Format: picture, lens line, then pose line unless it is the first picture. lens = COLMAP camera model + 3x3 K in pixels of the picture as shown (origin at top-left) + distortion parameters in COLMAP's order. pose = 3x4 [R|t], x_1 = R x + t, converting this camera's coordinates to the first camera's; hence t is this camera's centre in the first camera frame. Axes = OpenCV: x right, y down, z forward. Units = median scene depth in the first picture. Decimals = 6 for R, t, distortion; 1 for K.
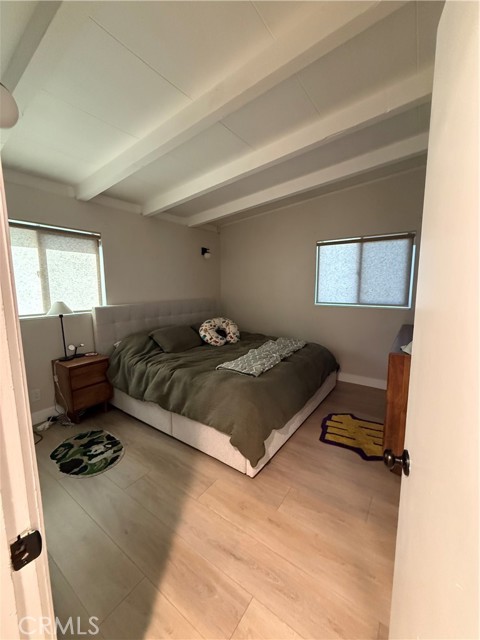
lens RADIAL K [[254.6, 0, 241.4], [0, 254.6, 319.2], [0, 0, 1]] dist [-0.001367, -0.000349]
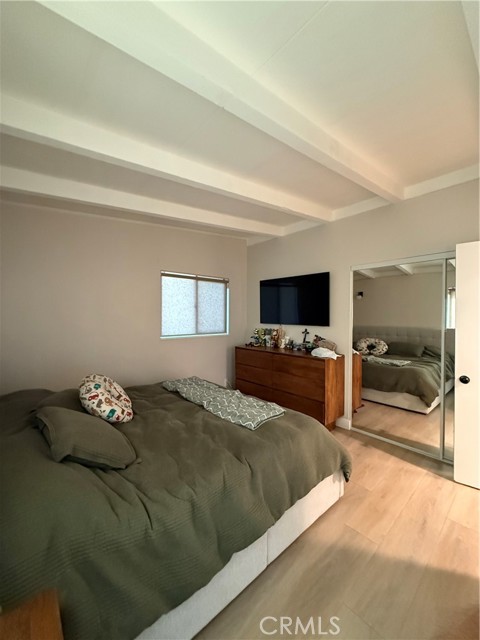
lens RADIAL K [[254.6, 0, 240.6], [0, 254.6, 318.0], [0, 0, 1]] dist [-0.001367, -0.000349]
pose [[0.234000, -0.006443, 0.972215, -0.584723], [0.125302, 0.991838, -0.023585, -0.081694], [-0.964128, 0.127339, 0.232897, 0.565770]]
